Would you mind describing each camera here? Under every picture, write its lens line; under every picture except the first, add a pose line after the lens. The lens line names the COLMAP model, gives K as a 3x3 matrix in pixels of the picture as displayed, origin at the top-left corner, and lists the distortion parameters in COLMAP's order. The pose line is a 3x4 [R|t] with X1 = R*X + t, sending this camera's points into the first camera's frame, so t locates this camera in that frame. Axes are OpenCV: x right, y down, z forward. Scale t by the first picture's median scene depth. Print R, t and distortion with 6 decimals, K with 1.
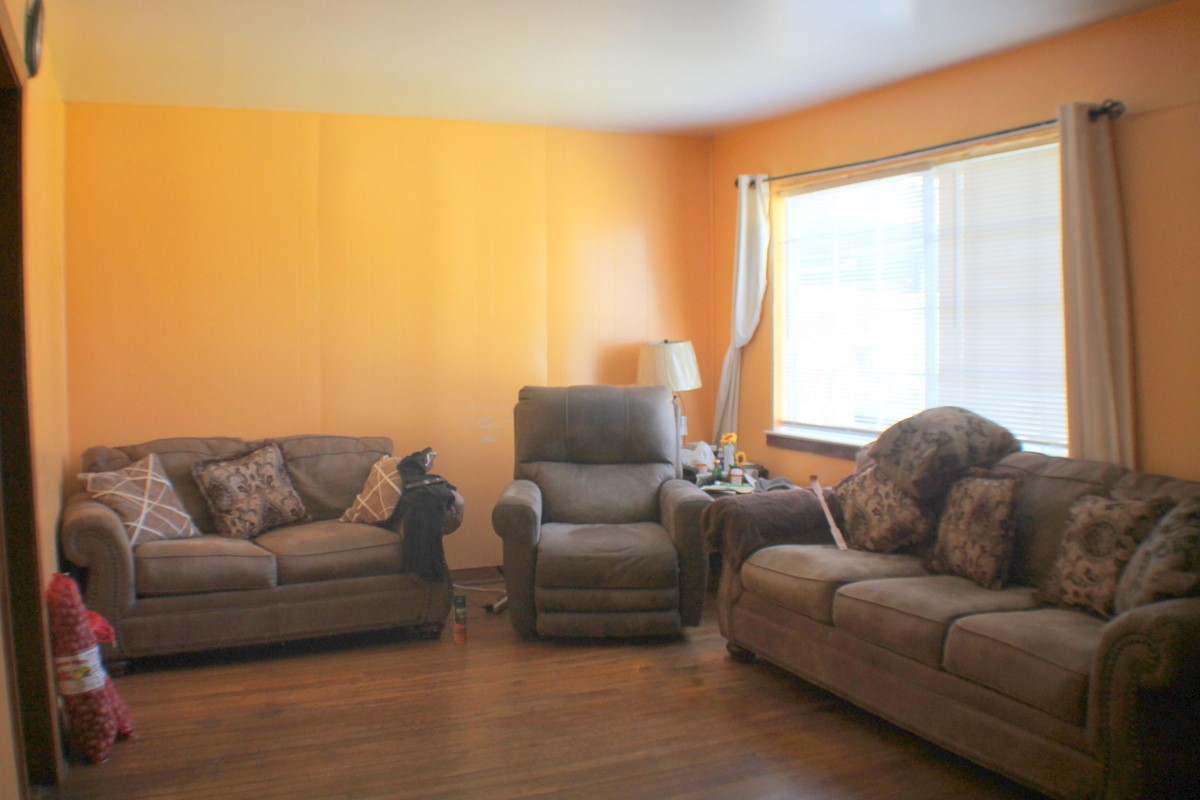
lens RADIAL K [[1026.3, 0, 600.0], [0, 1026.3, 400.0], [0, 0, 1]] dist [-0.284470, 0.092377]
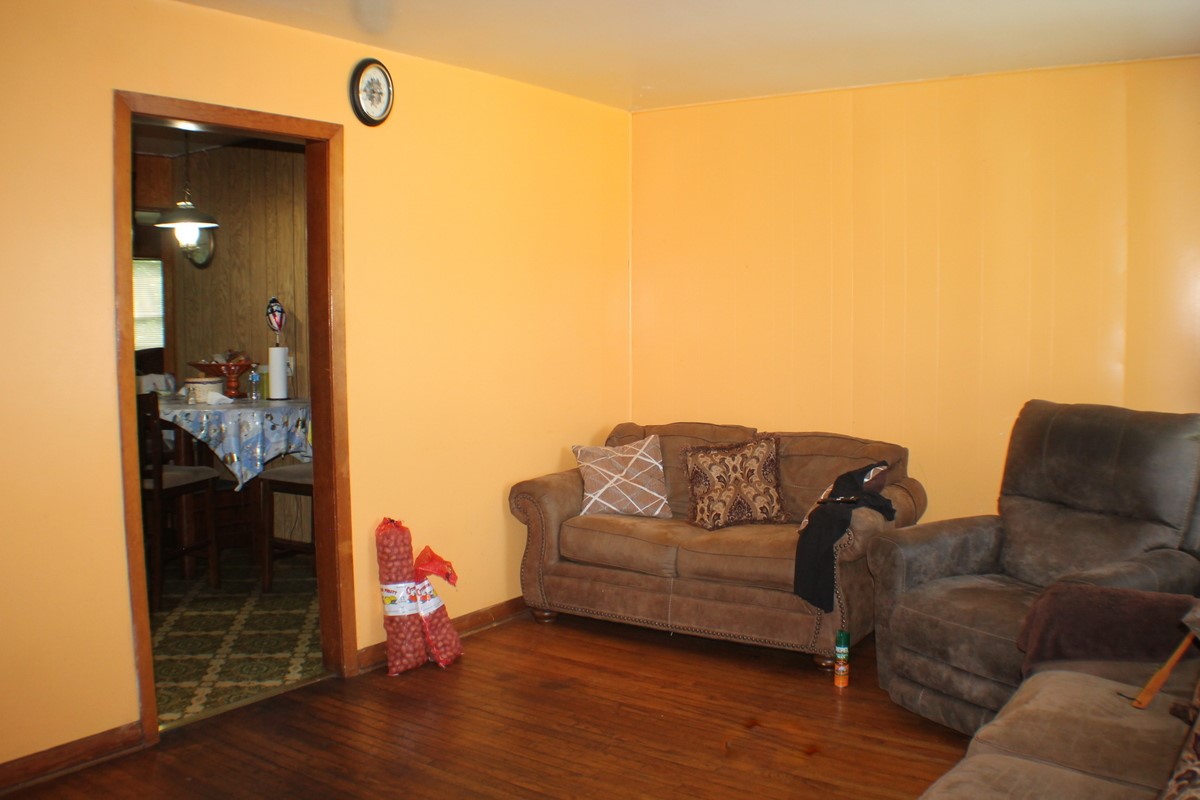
lens RADIAL K [[1026.3, 0, 600.0], [0, 1026.3, 400.0], [0, 0, 1]] dist [-0.284470, 0.092377]
pose [[0.480237, 0.079085, -0.873566, 0.495113], [-0.052431, 0.996734, 0.061412, -0.049363], [0.875570, 0.016310, 0.482815, 0.394572]]
